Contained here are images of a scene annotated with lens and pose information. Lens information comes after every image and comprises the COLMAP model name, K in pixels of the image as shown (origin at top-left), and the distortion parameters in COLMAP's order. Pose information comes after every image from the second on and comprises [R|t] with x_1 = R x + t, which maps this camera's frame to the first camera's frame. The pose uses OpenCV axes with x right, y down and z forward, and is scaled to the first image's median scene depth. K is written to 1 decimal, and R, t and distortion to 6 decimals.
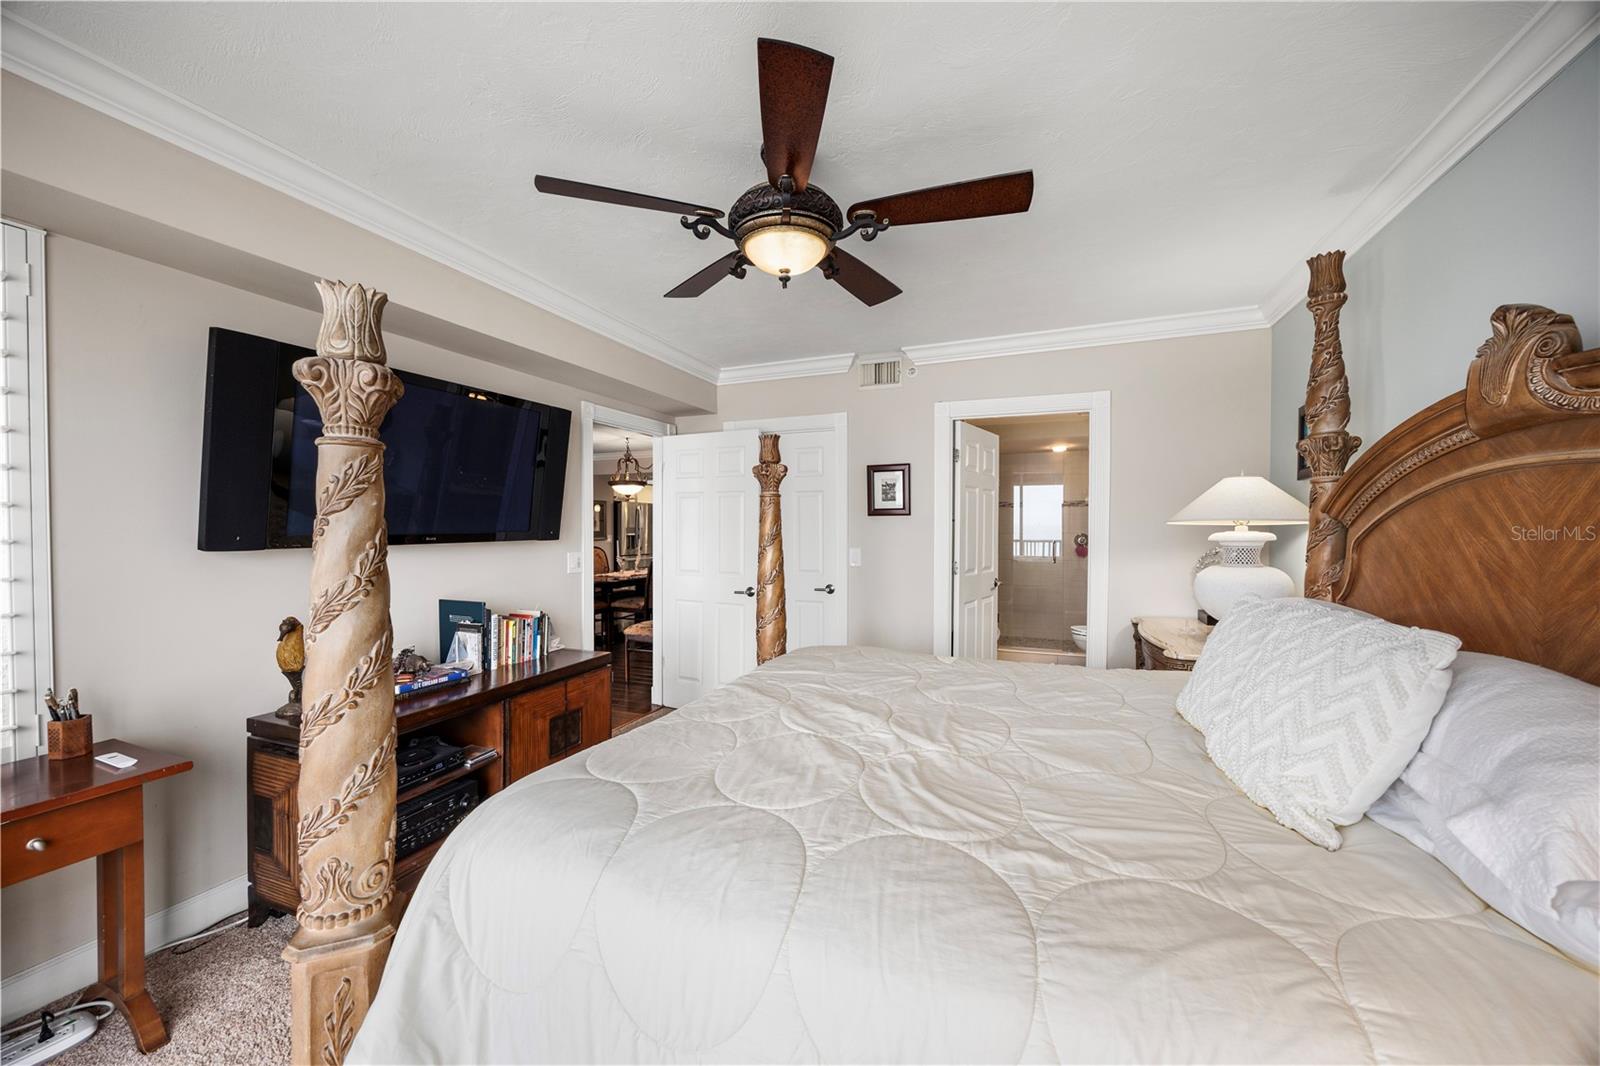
lens RADIAL K [[623.4, 0, 798.4], [0, 623.4, 531.6], [0, 0, 1]] dist [0.000239, 0.000044]
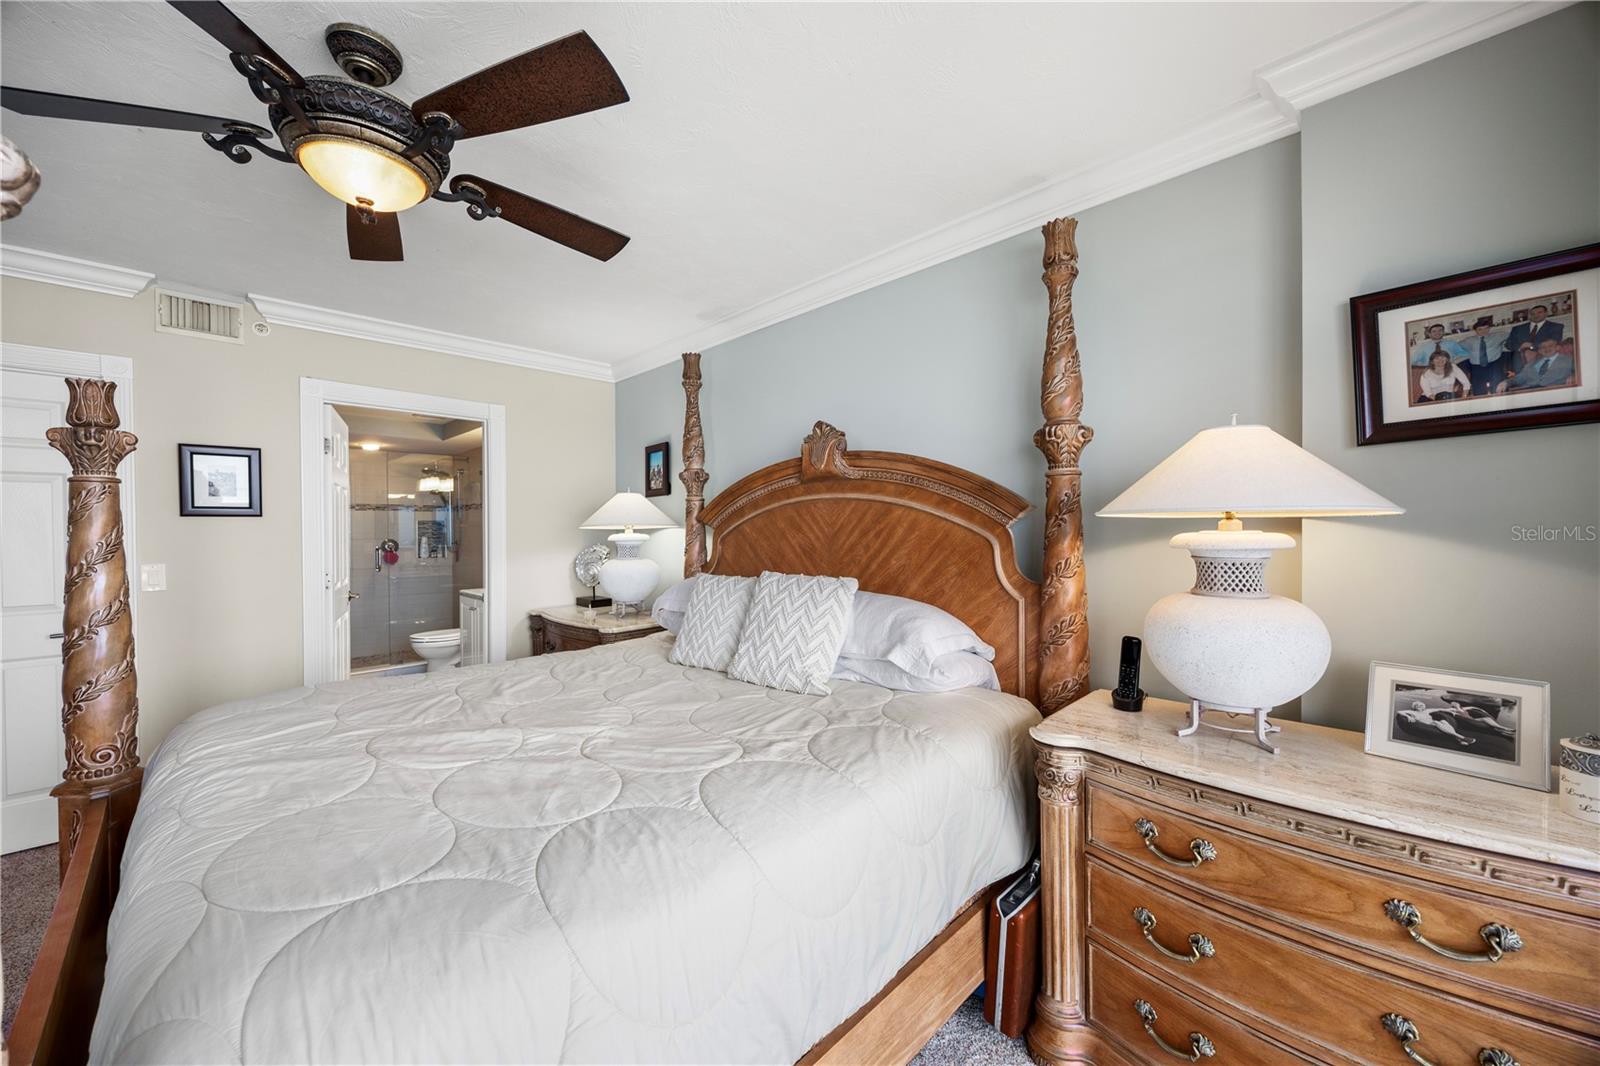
lens RADIAL K [[623.4, 0, 797.1], [0, 623.4, 529.8], [0, 0, 1]] dist [0.000239, 0.000044]
pose [[0.366309, -0.000748, 0.930493, -0.699864], [0.012962, 0.999907, -0.004299, 0.004081], [-0.930403, 0.013636, 0.366285, 0.274373]]
